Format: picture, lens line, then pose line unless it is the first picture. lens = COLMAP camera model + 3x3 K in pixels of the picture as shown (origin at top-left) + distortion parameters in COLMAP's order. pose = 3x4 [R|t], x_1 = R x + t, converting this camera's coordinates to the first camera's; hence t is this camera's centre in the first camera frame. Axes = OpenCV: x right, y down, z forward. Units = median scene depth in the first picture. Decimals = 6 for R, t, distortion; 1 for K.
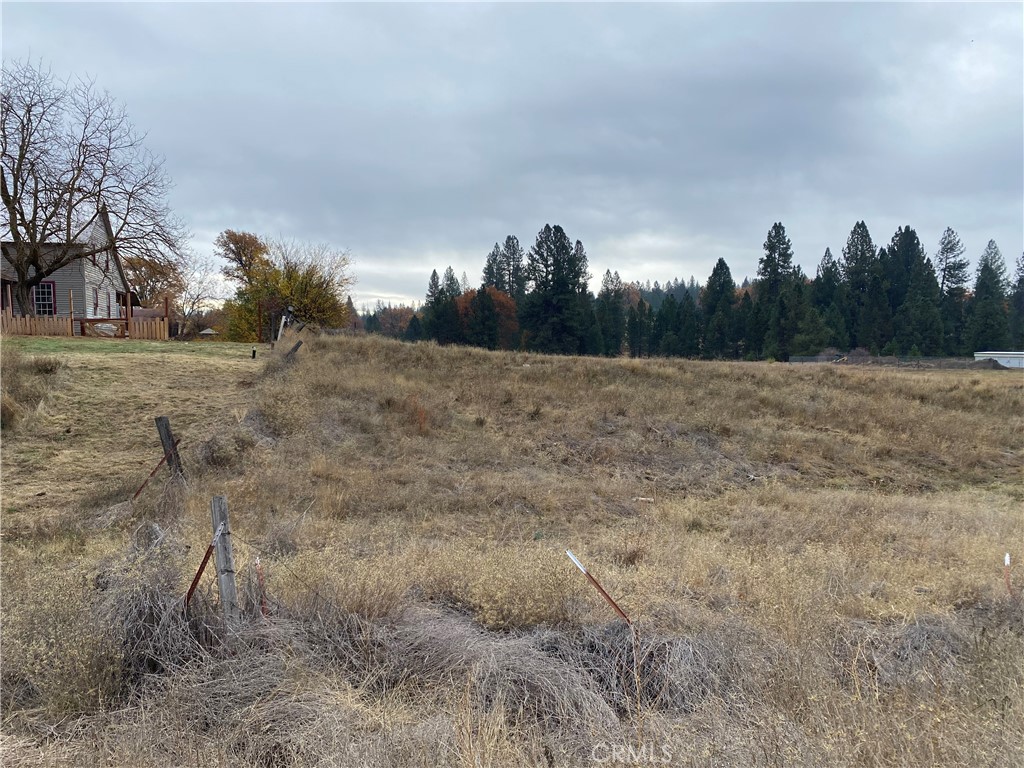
lens RADIAL K [[803.7, 0, 493.8], [0, 803.7, 366.1], [0, 0, 1]] dist [0.055884, -0.075874]
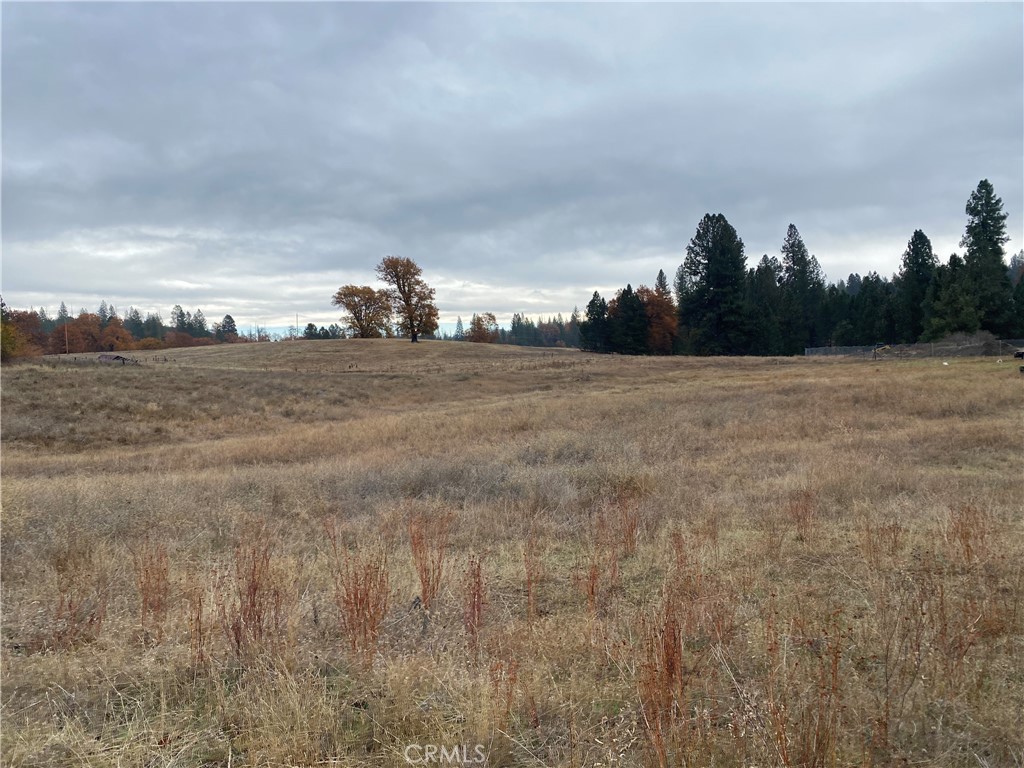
lens RADIAL K [[803.7, 0, 503.9], [0, 803.7, 376.3], [0, 0, 1]] dist [0.055884, -0.075874]
pose [[0.904991, -0.032947, -0.424152, 0.244815], [0.036578, 0.999331, 0.000420, 0.003762], [0.423855, -0.015895, 0.905591, 0.041412]]
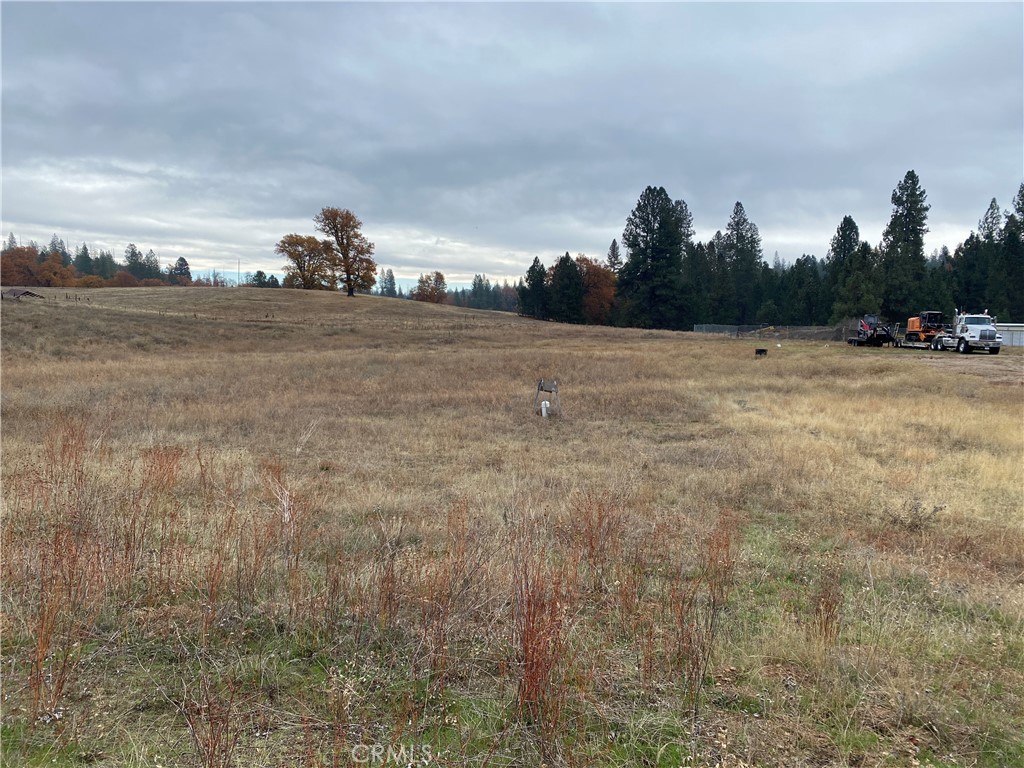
lens RADIAL K [[803.7, 0, 515.2], [0, 803.7, 391.7], [0, 0, 1]] dist [0.055884, -0.075874]
pose [[0.923345, 0.046048, -0.381201, 0.293408], [-0.022115, 0.997513, 0.066930, 0.004303], [0.383335, -0.053370, 0.922066, 0.050602]]
